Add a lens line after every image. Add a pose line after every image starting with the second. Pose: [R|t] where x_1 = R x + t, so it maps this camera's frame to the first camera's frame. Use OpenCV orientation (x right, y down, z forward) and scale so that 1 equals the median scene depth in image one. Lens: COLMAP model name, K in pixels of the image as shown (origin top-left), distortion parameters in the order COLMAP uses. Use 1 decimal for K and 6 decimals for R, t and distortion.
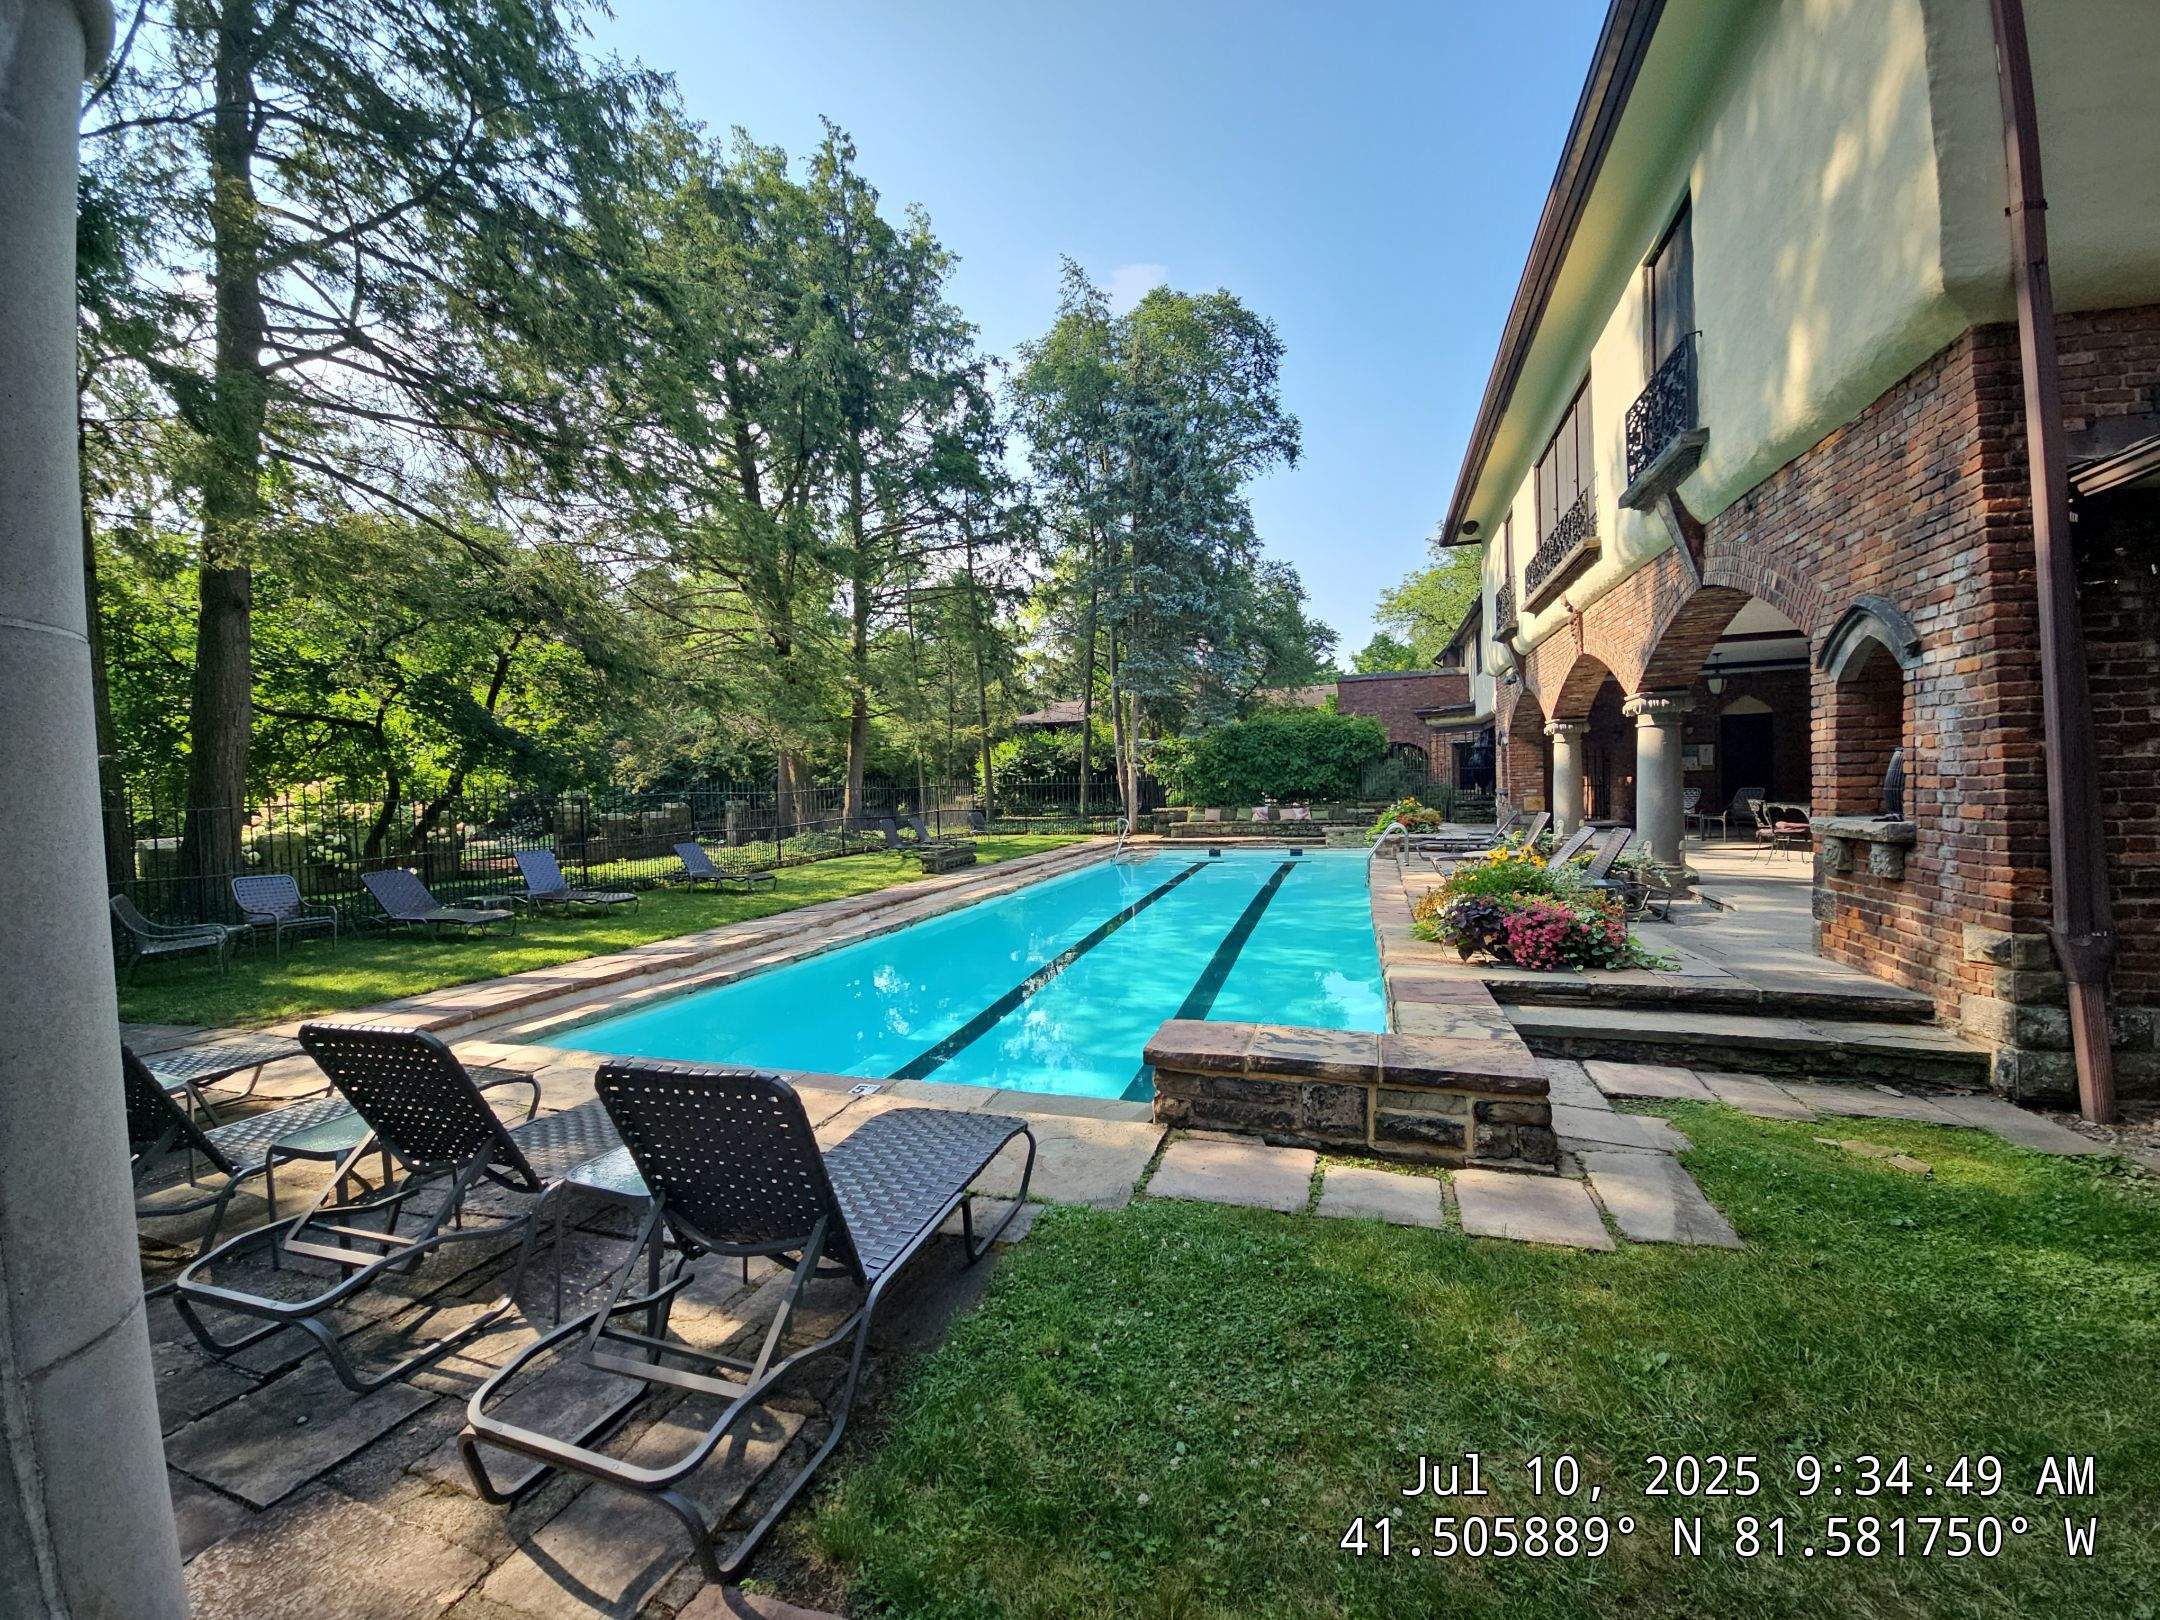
lens RADIAL K [[889.4, 0, 1056.4], [0, 889.4, 823.3], [0, 0, 1]] dist [0.000421, -0.000615]
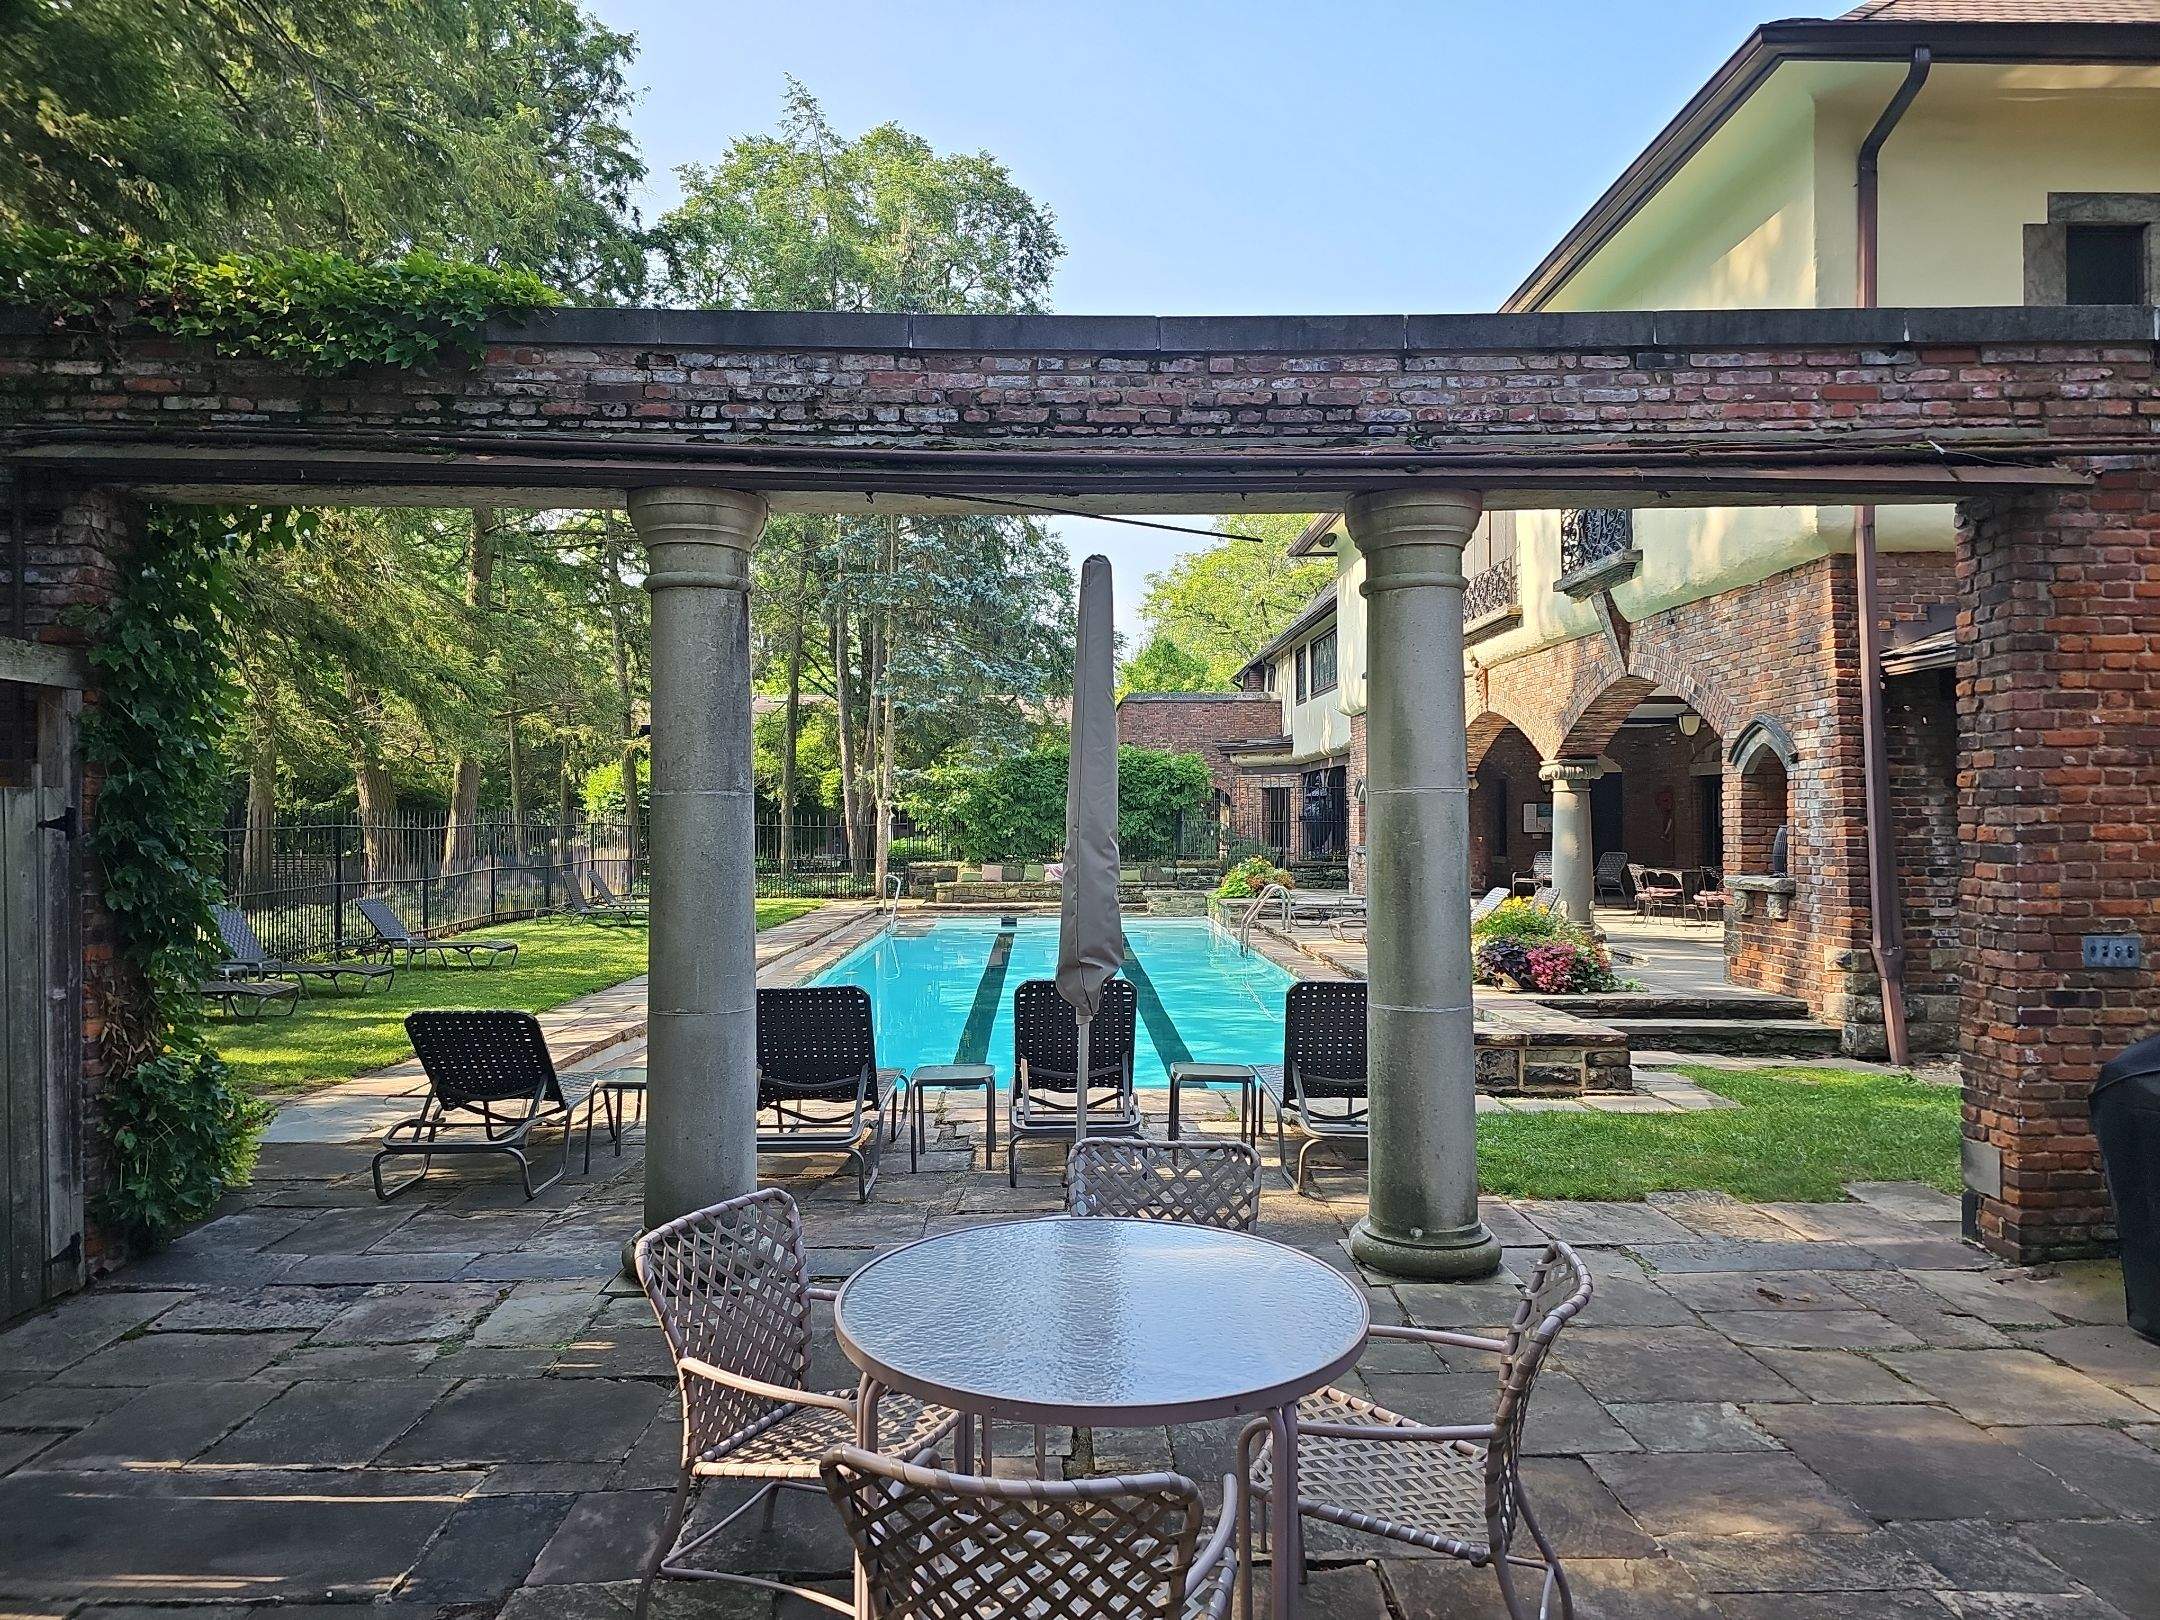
lens RADIAL K [[1444.1, 0, 1086.9], [0, 1444.1, 825.9], [0, 0, 1]] dist [0.097582, -0.092059]
pose [[0.932892, 0.029860, 0.358916, -0.472266], [-0.013376, 0.998742, -0.048325, 0.022079], [-0.359908, 0.040281, 0.932118, -0.396453]]
